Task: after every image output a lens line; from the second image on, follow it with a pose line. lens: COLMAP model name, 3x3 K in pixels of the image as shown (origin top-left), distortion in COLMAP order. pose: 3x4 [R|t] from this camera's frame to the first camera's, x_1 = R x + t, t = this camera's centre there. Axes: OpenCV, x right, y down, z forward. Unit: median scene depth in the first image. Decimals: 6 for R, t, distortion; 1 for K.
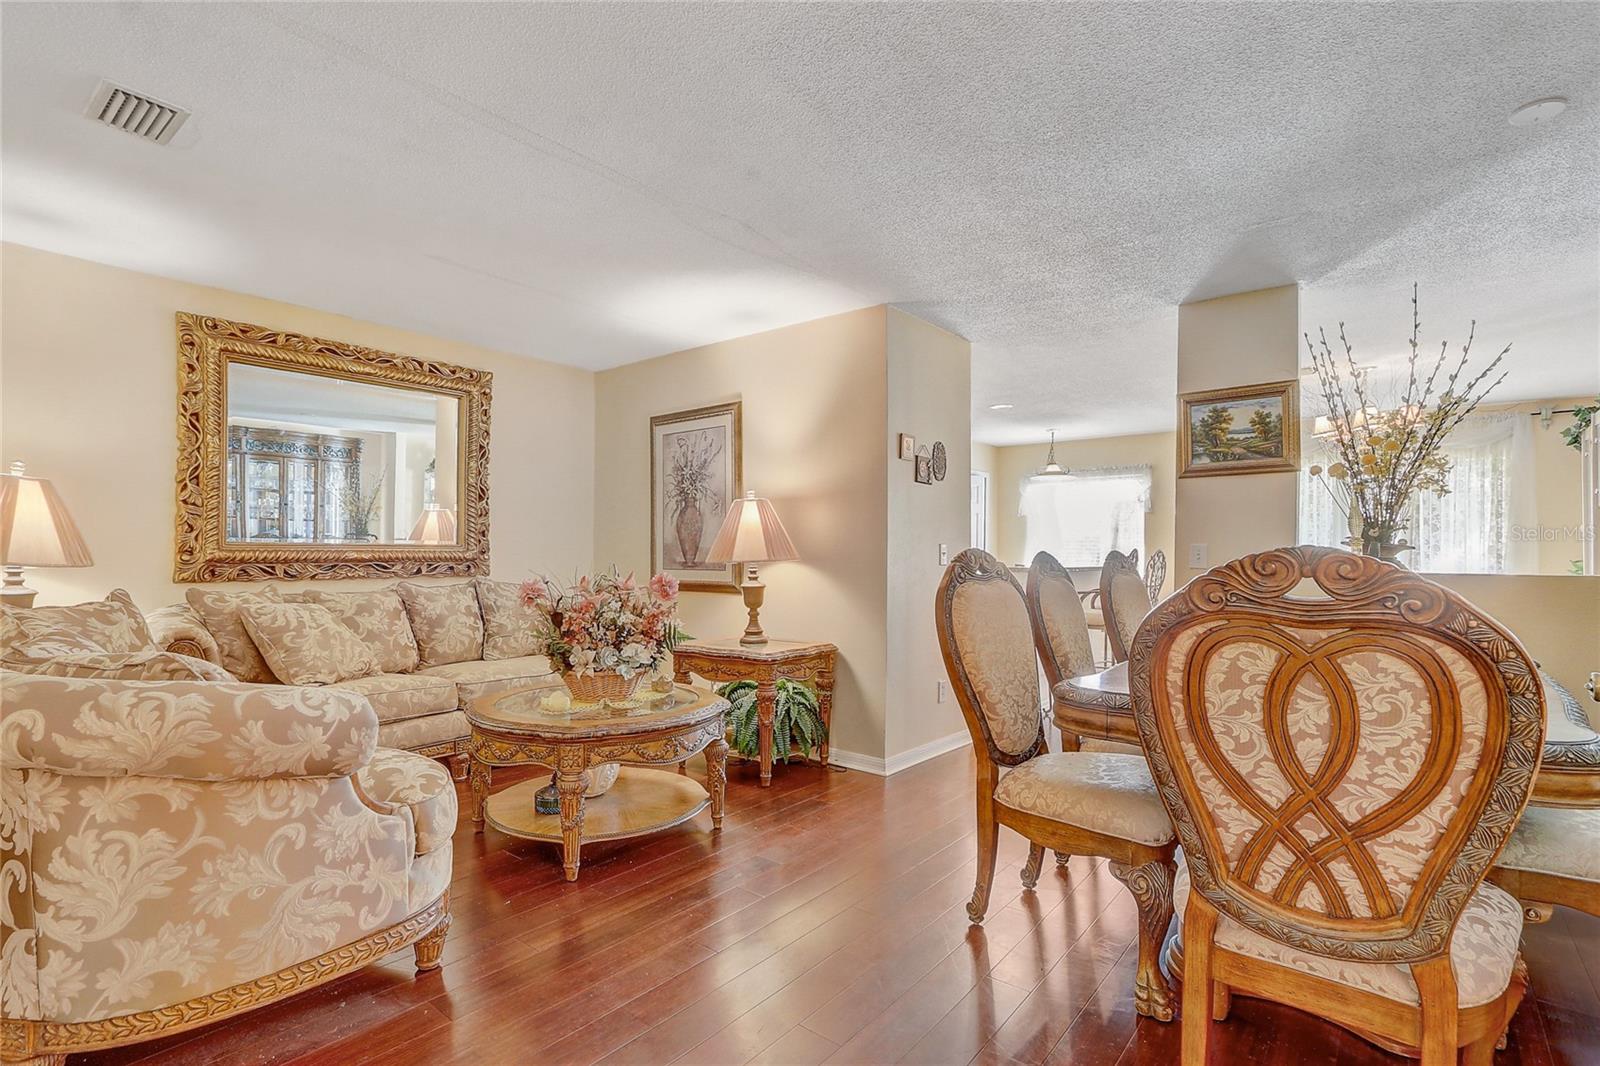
lens RADIAL K [[765.2, 0, 795.0], [0, 765.2, 553.1], [0, 0, 1]] dist [-0.012448, -0.000482]
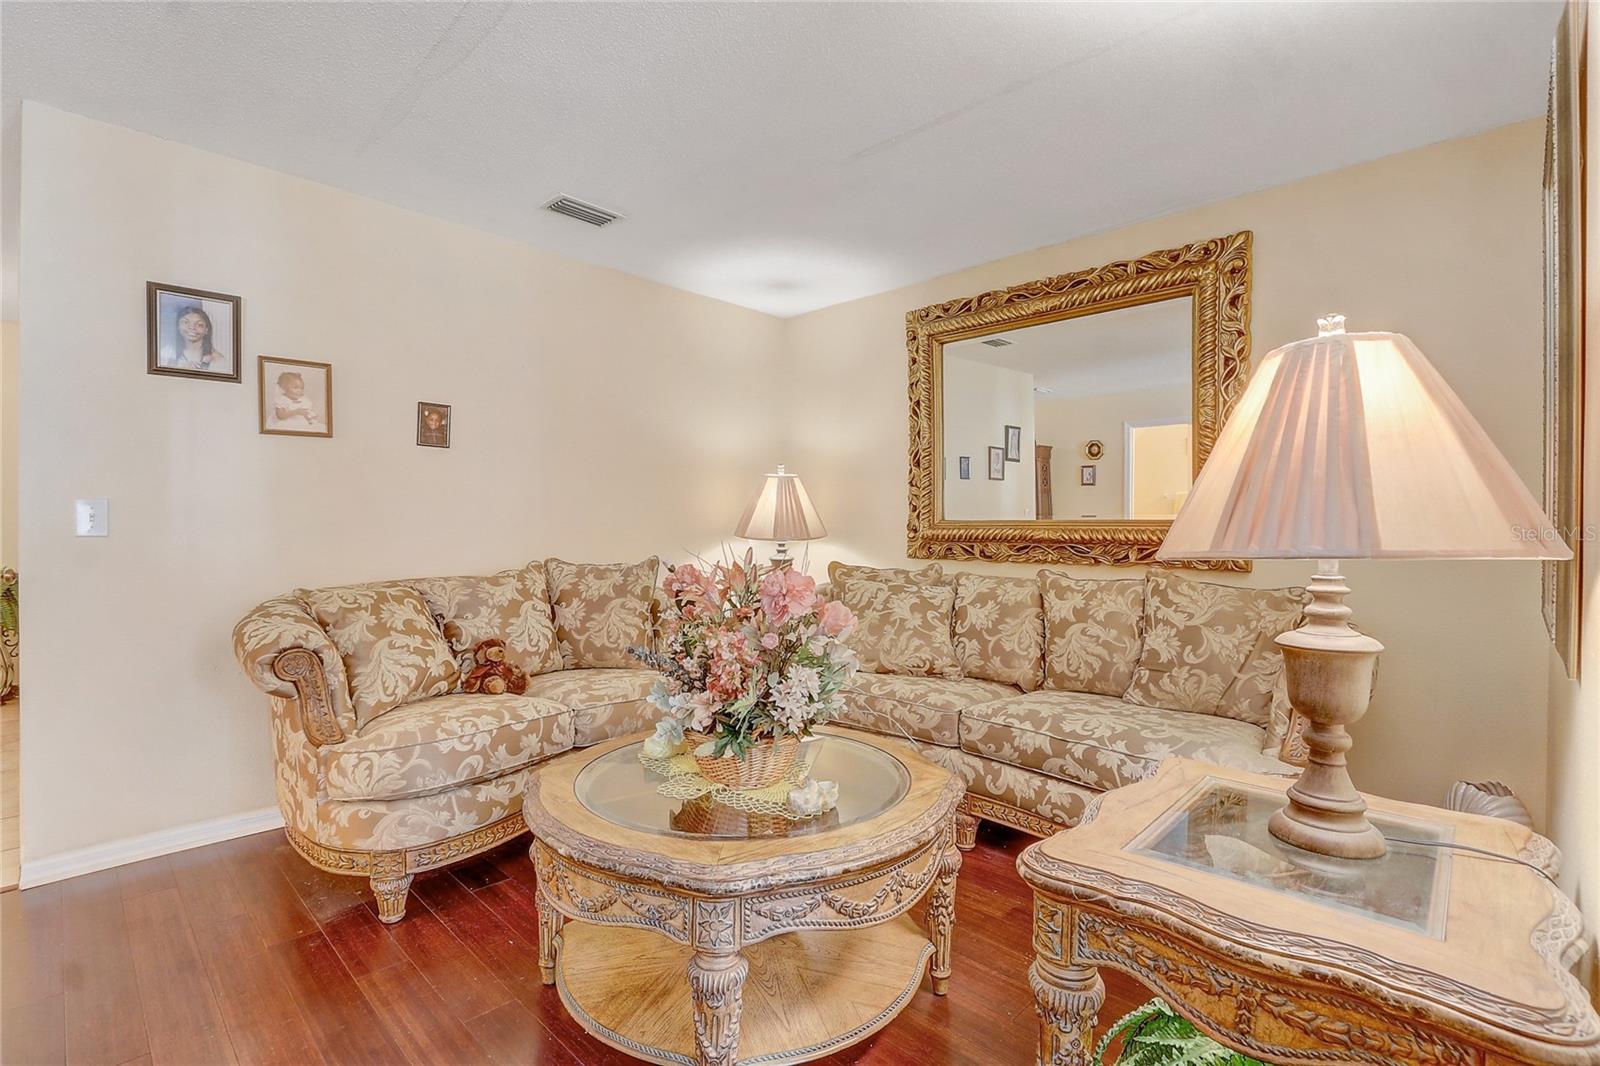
lens RADIAL K [[739.1, 0, 800.0], [0, 739.1, 533.0], [0, 0, 1]] dist [-0.012008, 0.000783]
pose [[-0.086692, 0.002502, -0.996232, 0.253504], [-0.005937, 0.999978, 0.003029, 0.000465], [0.996217, 0.006178, -0.086676, 0.866226]]
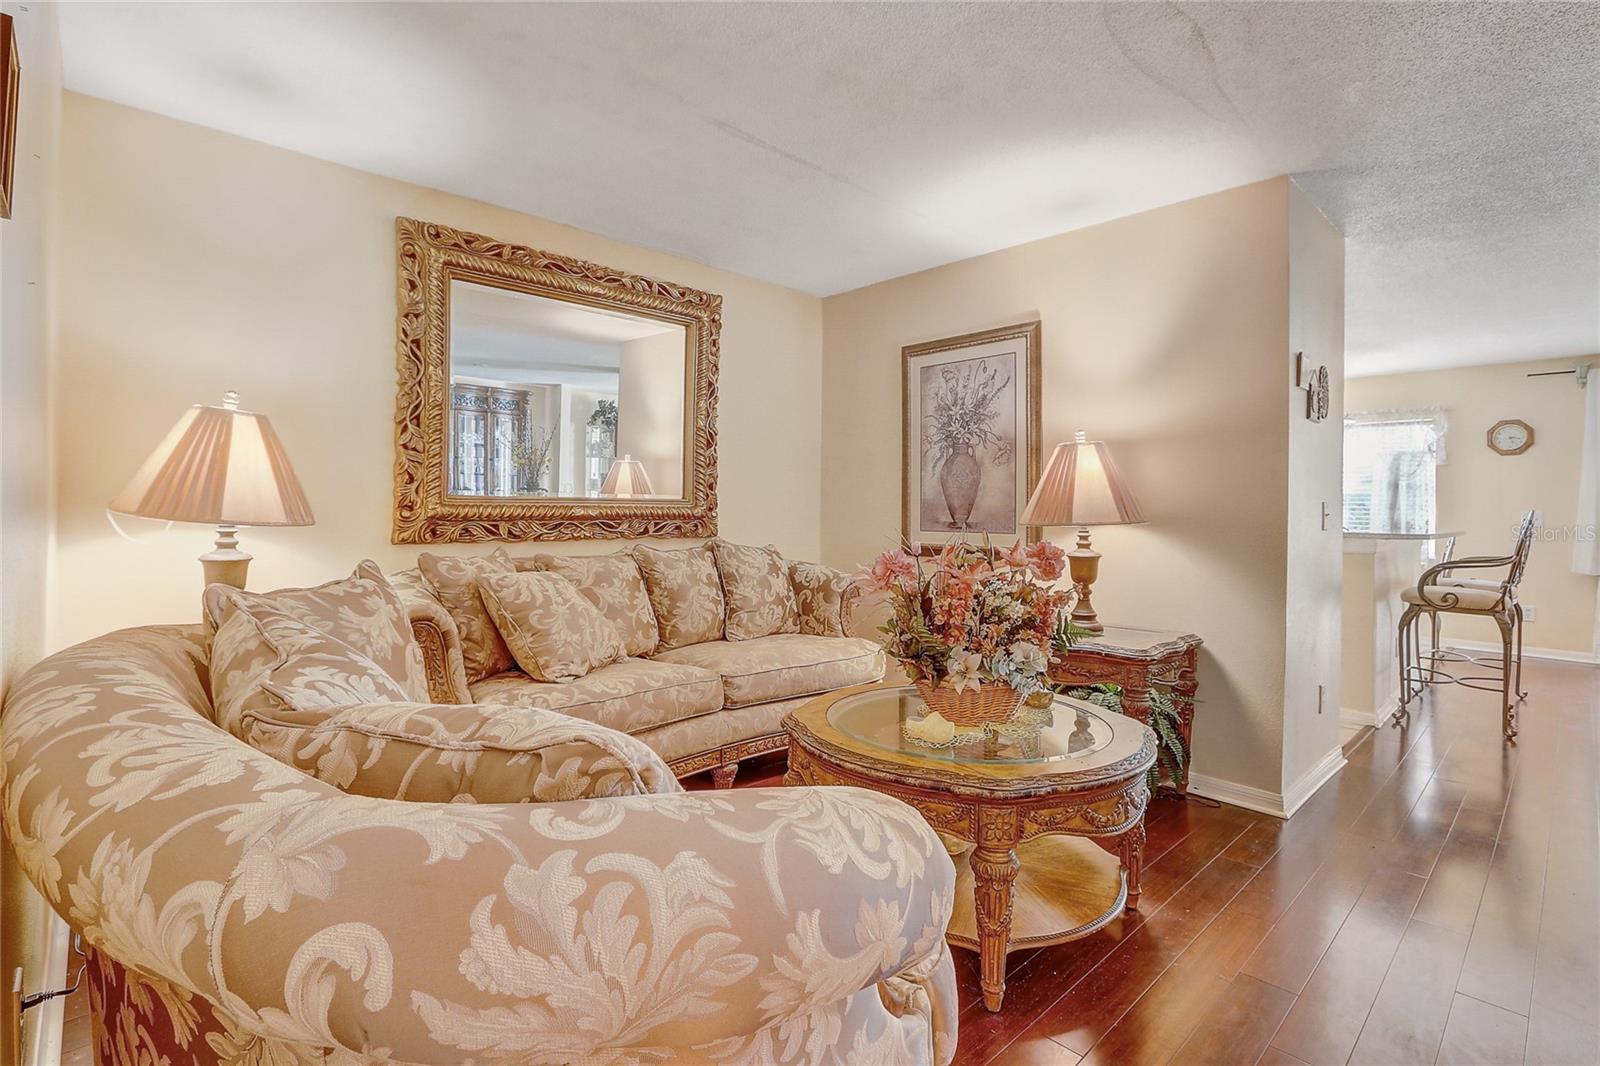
lens RADIAL K [[756.1, 0, 791.3], [0, 756.1, 513.3], [0, 0, 1]] dist [-0.019851, 0.000402]
pose [[0.991063, 0.006998, -0.133212, -0.256311], [-0.006294, 0.999964, 0.005703, -0.001857], [0.133247, -0.004813, 0.991071, 0.224844]]
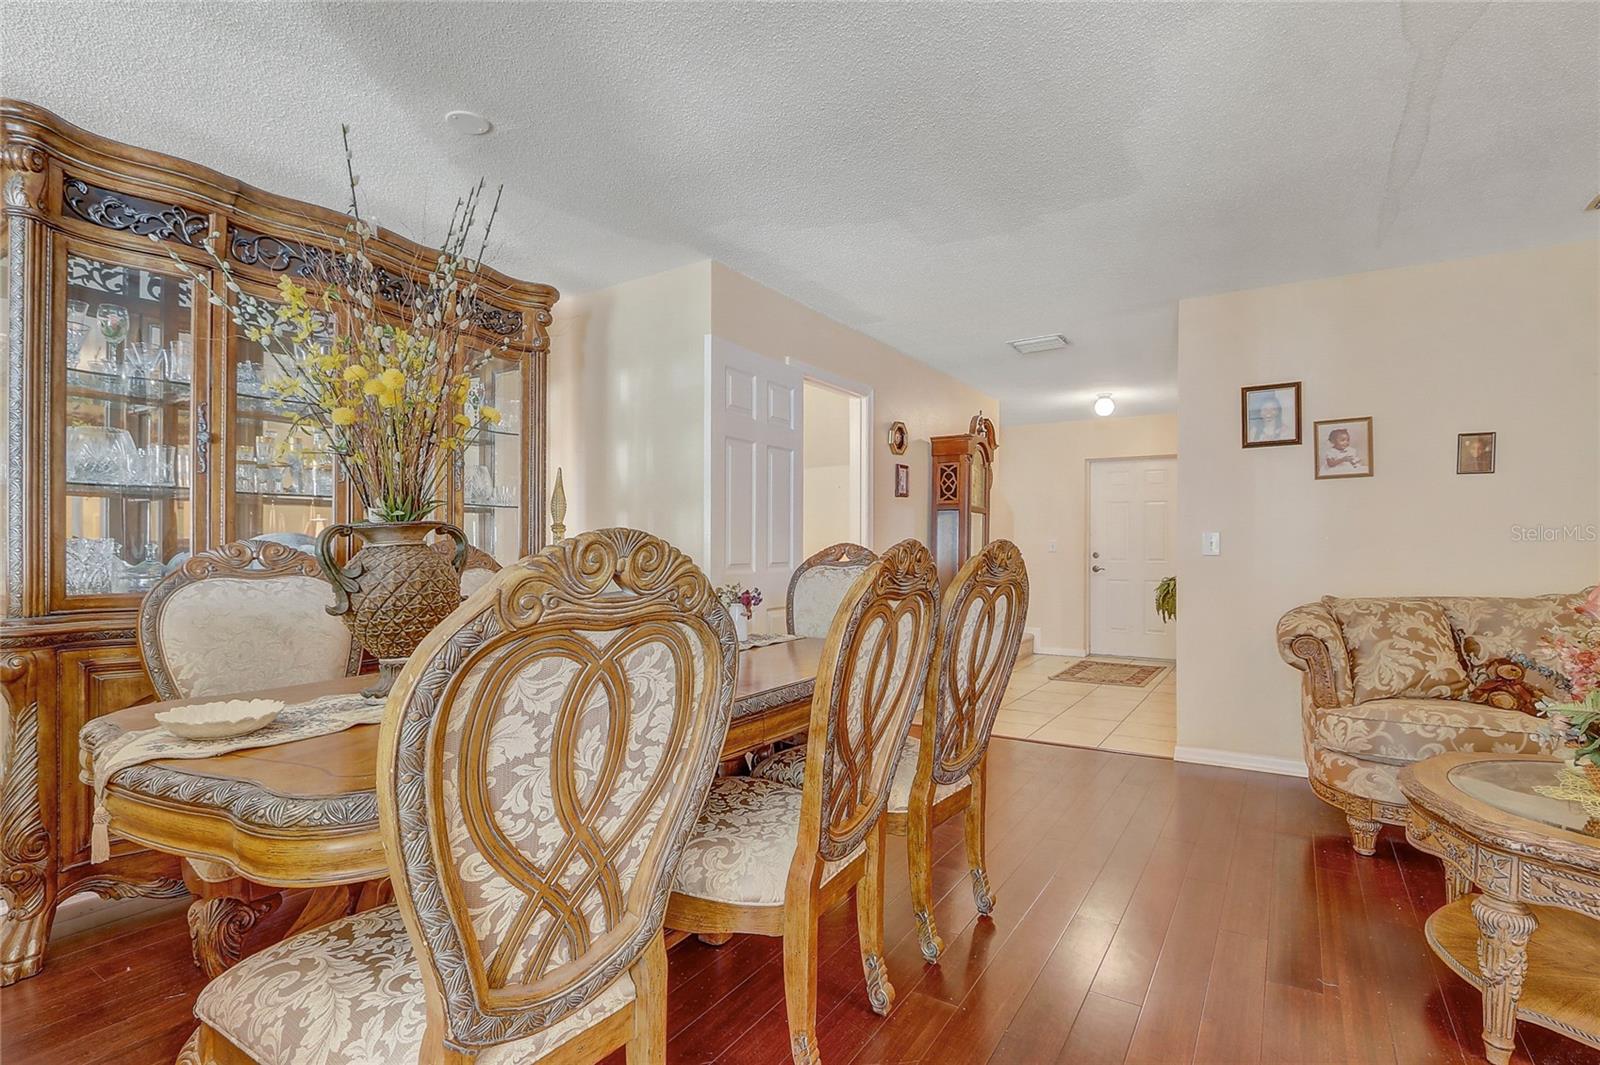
lens RADIAL K [[752.2, 0, 800.0], [0, 752.2, 540.4], [0, 0, 1]] dist [-0.014341, 0.000796]
pose [[-0.994564, -0.009238, -0.103713, 0.350120], [-0.008224, 0.999914, -0.010195, 0.003118], [0.103798, -0.009287, -0.994555, 1.168465]]
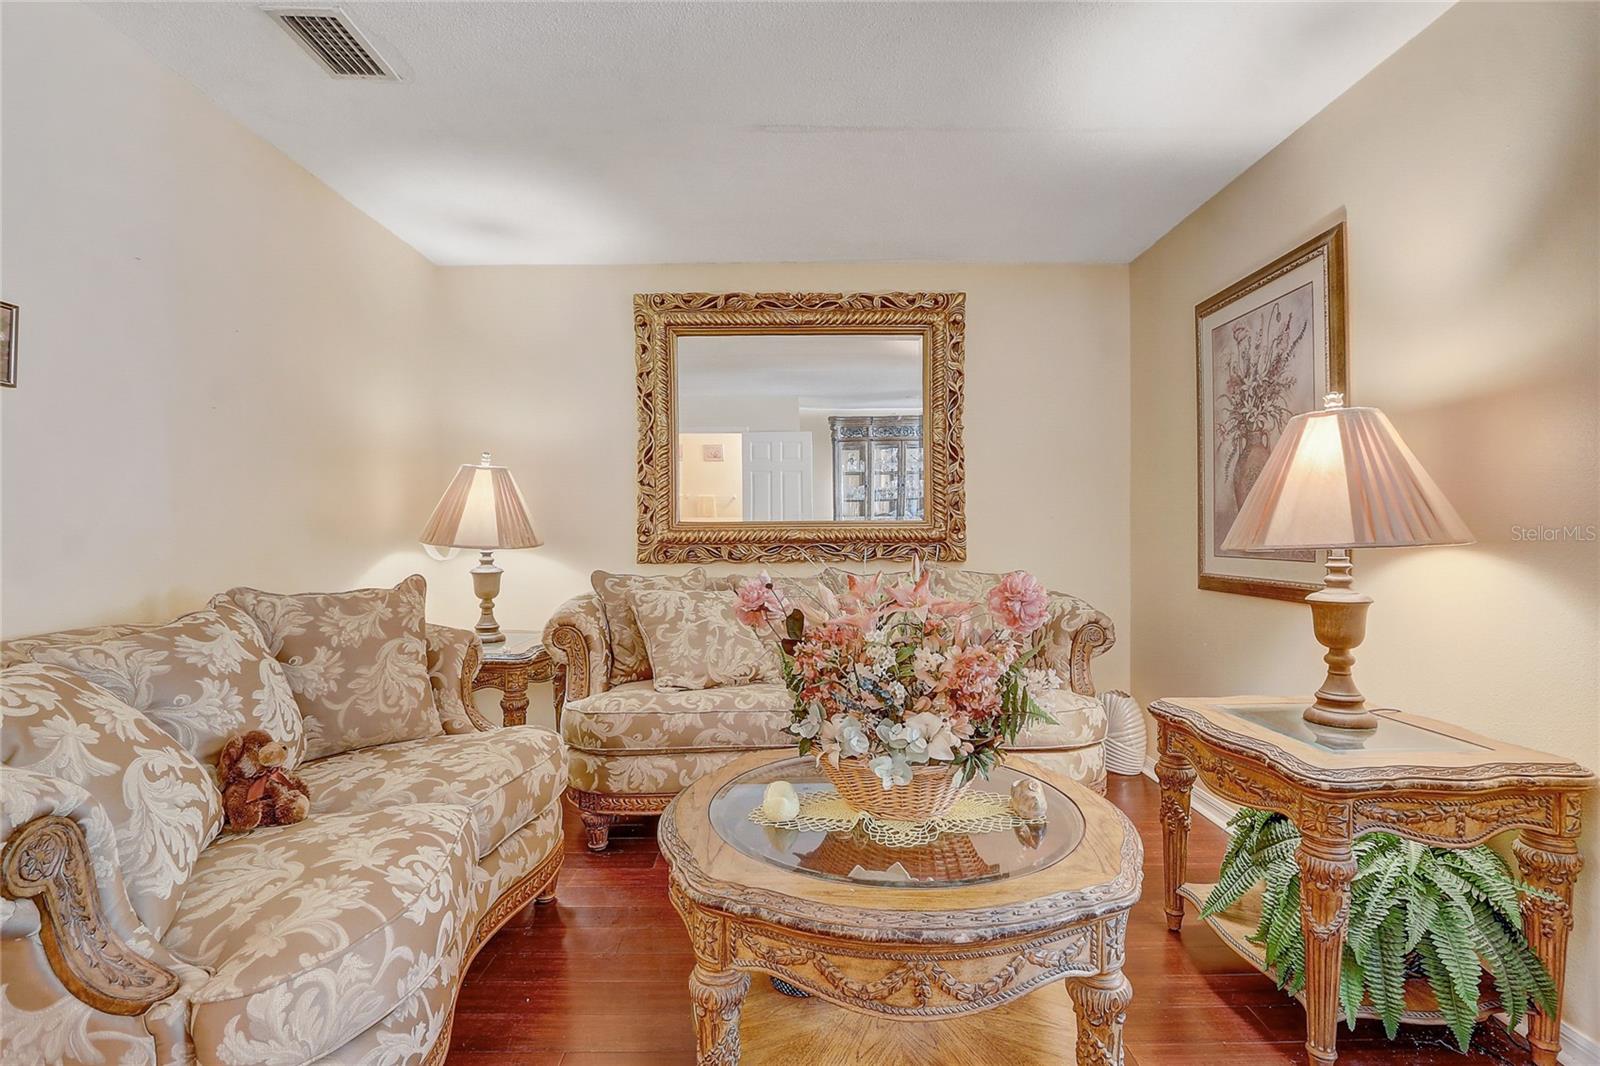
lens RADIAL K [[752.2, 0, 800.0], [0, 752.2, 540.9], [0, 0, 1]] dist [-0.014341, 0.000796]
pose [[0.638968, 0.004279, -0.769222, 0.089121], [0.009433, 0.999866, 0.013398, -0.002164], [0.769176, -0.015817, 0.638842, 0.486362]]
